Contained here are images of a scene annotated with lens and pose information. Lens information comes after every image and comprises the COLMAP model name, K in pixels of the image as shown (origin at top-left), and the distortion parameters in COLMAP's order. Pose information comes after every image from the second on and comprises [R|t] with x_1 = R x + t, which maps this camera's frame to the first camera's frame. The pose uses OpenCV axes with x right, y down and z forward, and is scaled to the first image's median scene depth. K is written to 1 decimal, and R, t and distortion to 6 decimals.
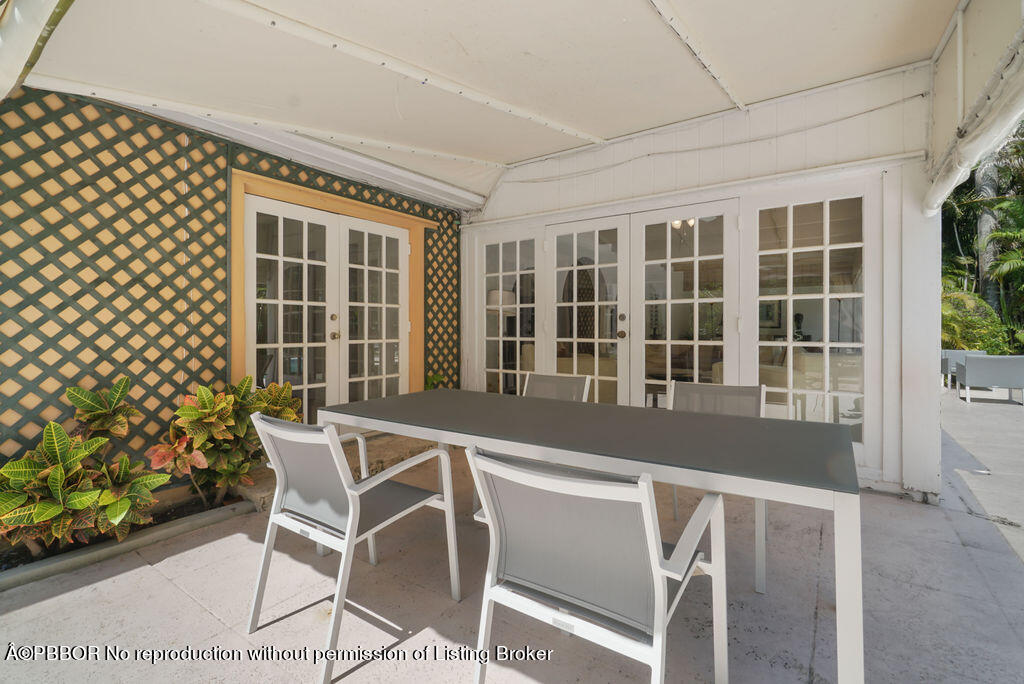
lens RADIAL K [[451.8, 0, 505.3], [0, 451.8, 338.7], [0, 0, 1]] dist [-0.000731, -0.004062]
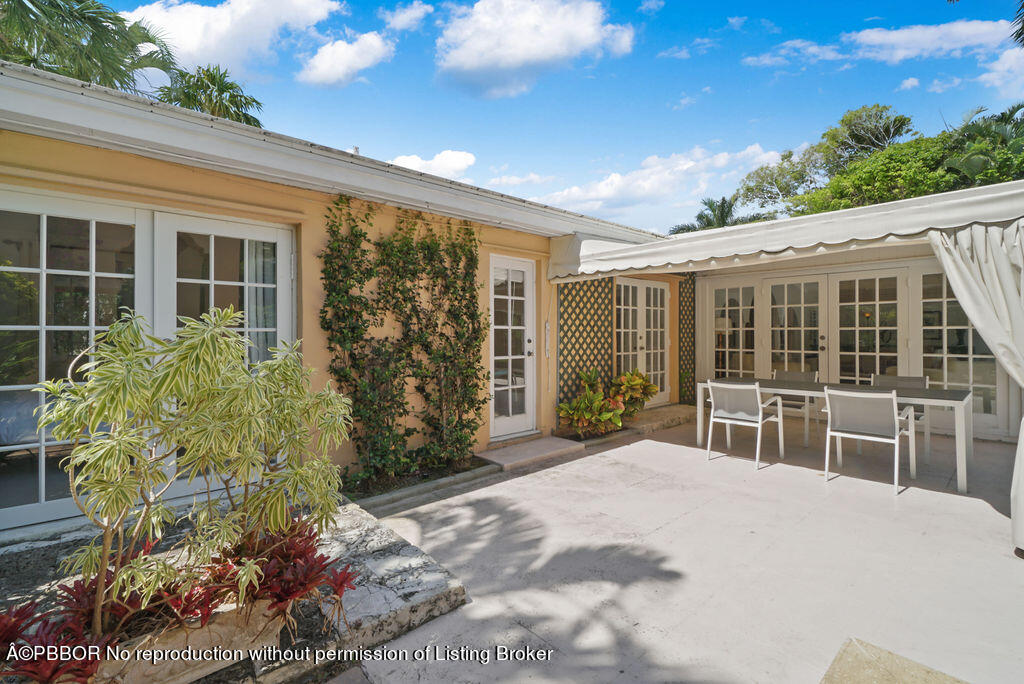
lens RADIAL K [[451.8, 0, 503.2], [0, 451.8, 338.0], [0, 0, 1]] dist [-0.000731, -0.004062]
pose [[0.974366, 0.001432, -0.224964, -0.706644], [-0.004760, 0.999887, -0.014251, -0.025908], [0.224919, 0.014956, 0.974263, -1.190456]]
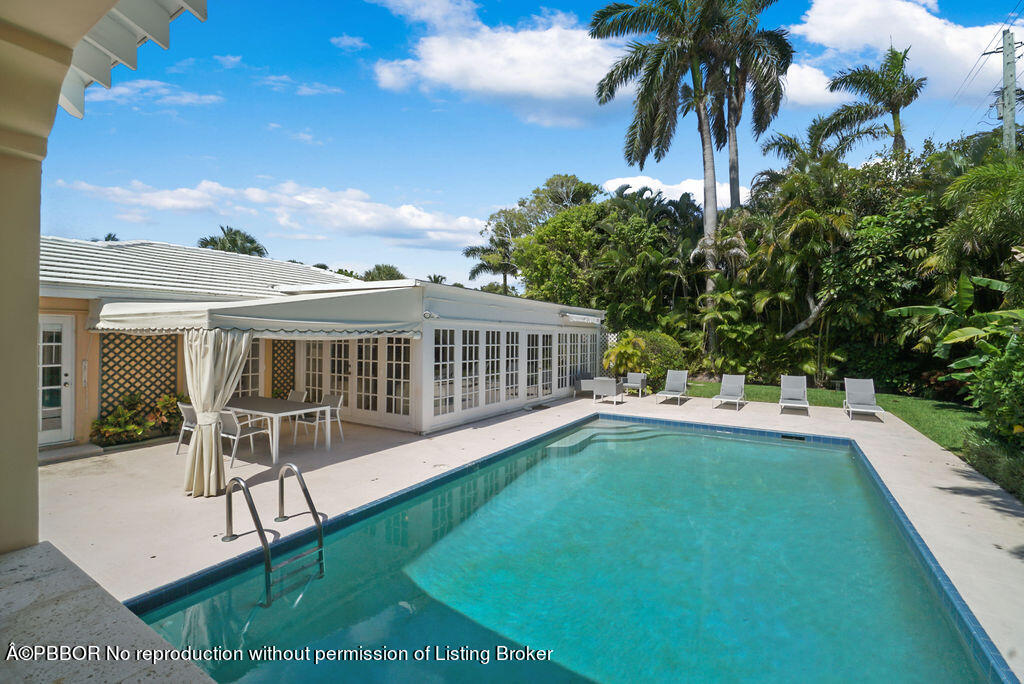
lens RADIAL K [[451.8, 0, 516.1], [0, 451.8, 338.6], [0, 0, 1]] dist [-0.000731, -0.004062]
pose [[0.997414, 0.009160, 0.071289, 1.386408], [-0.008190, 0.999870, -0.013887, -0.237892], [-0.071407, 0.013268, 0.997359, -2.088809]]
